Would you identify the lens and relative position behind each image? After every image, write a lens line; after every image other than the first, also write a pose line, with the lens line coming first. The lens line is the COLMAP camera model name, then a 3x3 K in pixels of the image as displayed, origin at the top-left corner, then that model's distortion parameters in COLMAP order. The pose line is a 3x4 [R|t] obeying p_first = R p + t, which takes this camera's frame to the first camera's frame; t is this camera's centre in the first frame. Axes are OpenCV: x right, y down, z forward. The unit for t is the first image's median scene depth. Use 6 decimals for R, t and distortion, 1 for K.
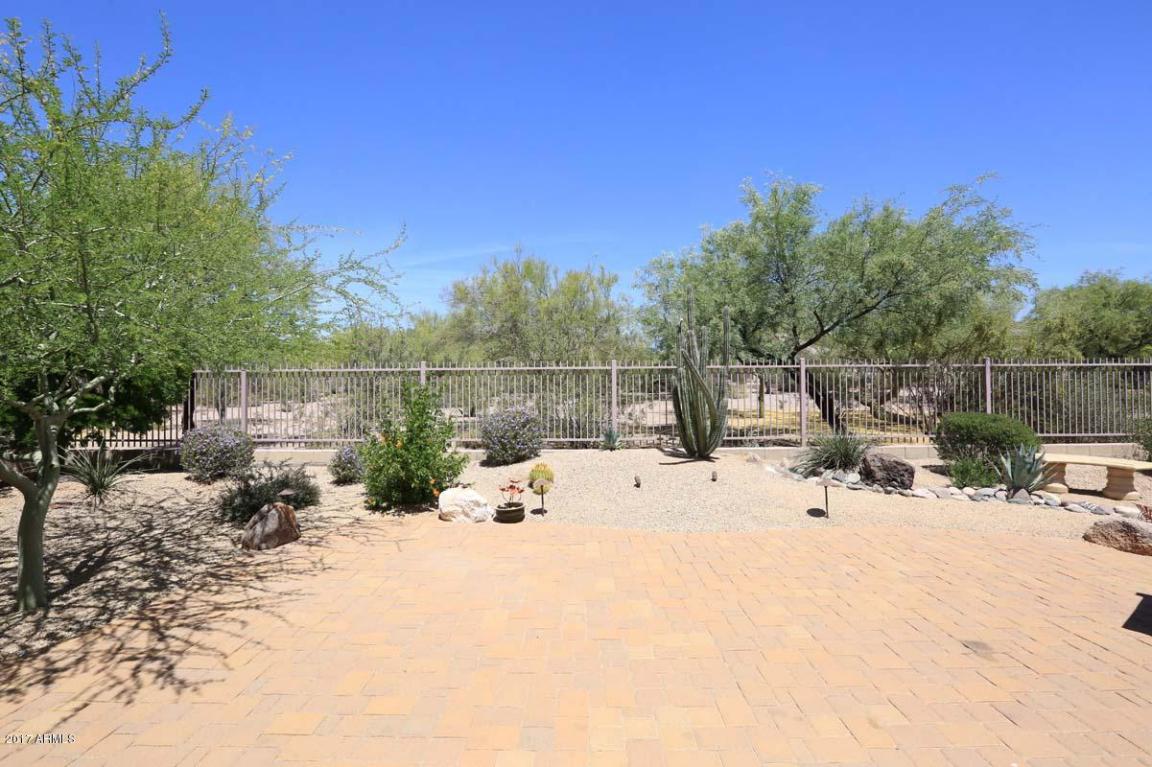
lens RADIAL K [[528.8, 0, 573.4], [0, 528.8, 379.9], [0, 0, 1]] dist [-0.044273, 0.018151]
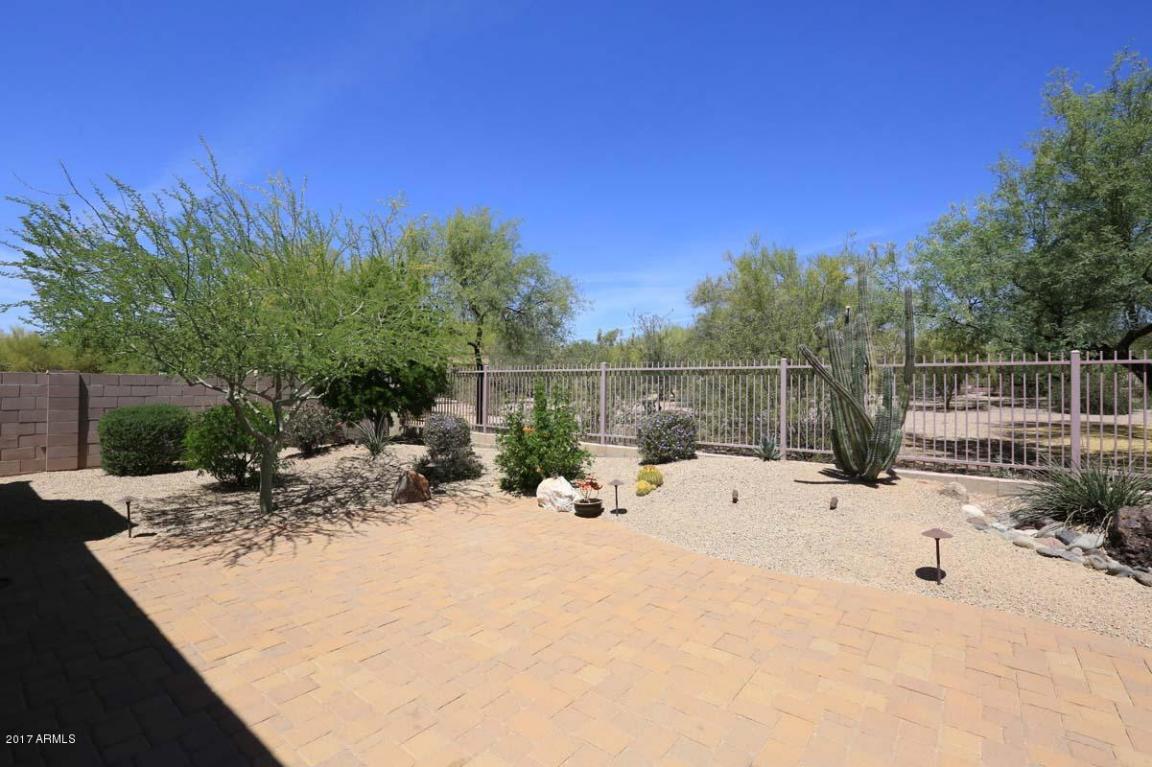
lens RADIAL K [[528.8, 0, 573.4], [0, 528.8, 379.9], [0, 0, 1]] dist [-0.044273, 0.018151]
pose [[0.787227, 0.005565, -0.616639, 0.478133], [-0.002994, 0.999982, 0.005202, -0.007175], [0.616657, -0.002249, 0.787229, 0.147622]]
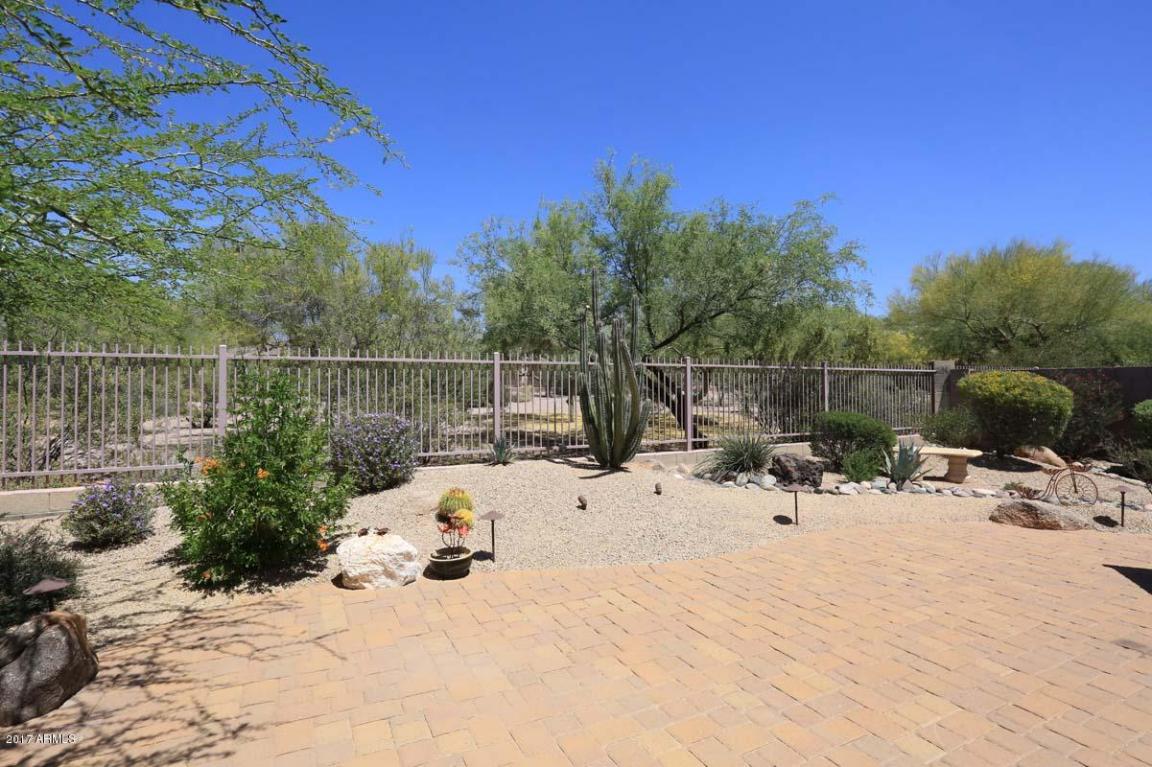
lens RADIAL K [[566.7, 0, 576.0], [0, 566.7, 383.5], [0, 0, 1]] dist [-0.036379, 0.015912]
pose [[0.889383, 0.010715, 0.457038, -0.298360], [-0.010453, 0.999941, -0.003102, 0.017047], [-0.457044, -0.002019, 0.889442, 0.257388]]
